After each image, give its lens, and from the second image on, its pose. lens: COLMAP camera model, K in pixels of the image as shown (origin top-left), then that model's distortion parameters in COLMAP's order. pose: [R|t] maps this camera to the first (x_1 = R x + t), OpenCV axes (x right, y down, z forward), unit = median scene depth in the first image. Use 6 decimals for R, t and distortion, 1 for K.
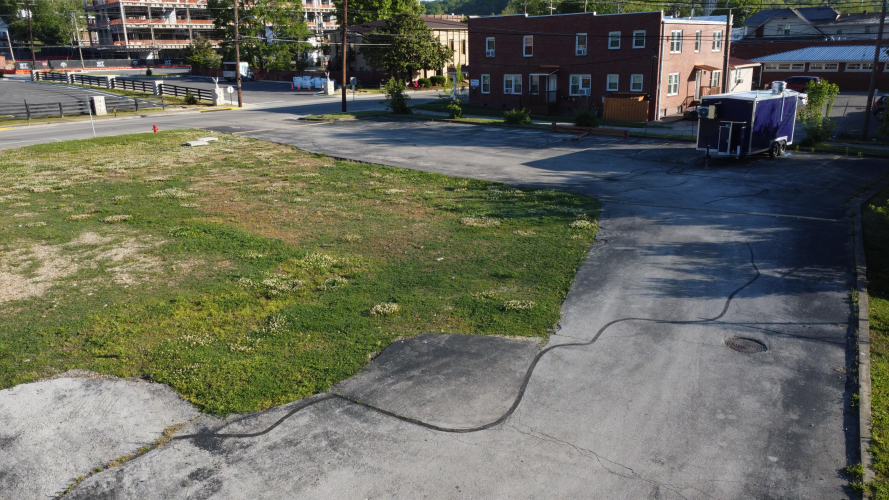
lens RADIAL K [[664.4, 0, 445.6], [0, 664.4, 246.9], [0, 0, 1]] dist [0.003163, -0.007937]
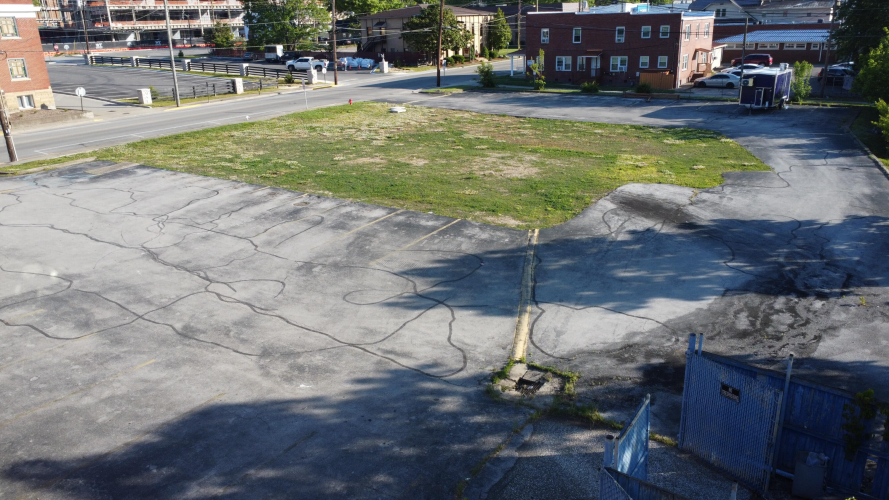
lens RADIAL K [[664.4, 0, 447.9], [0, 664.4, 249.1], [0, 0, 1]] dist [0.003163, -0.007937]
pose [[0.989478, -0.054056, 0.134203, -0.376161], [0.048198, 0.997754, 0.046524, 0.065543], [-0.136416, -0.039566, 0.989861, -0.364686]]
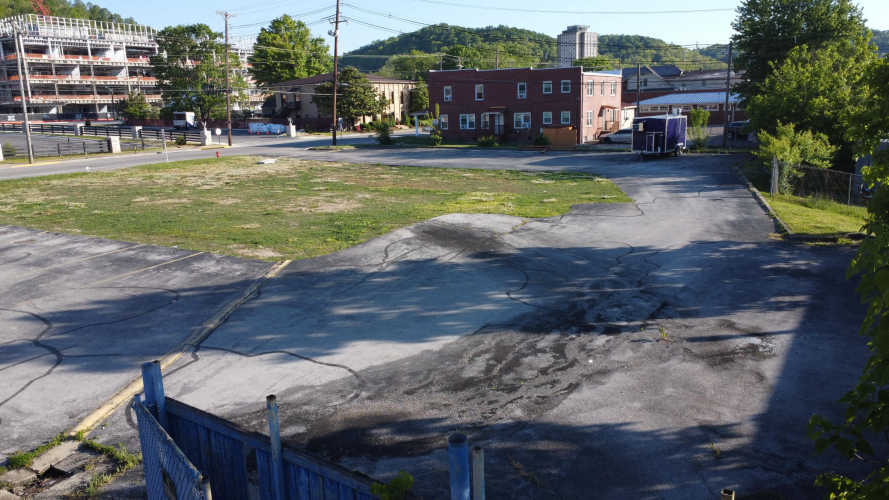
lens RADIAL K [[664.4, 0, 447.3], [0, 664.4, 248.5], [0, 0, 1]] dist [0.003163, -0.007937]
pose [[0.979414, -0.048931, 0.195843, -0.227601], [0.064251, 0.995286, -0.072651, 0.103519], [-0.191365, 0.083739, 0.977940, -0.265183]]
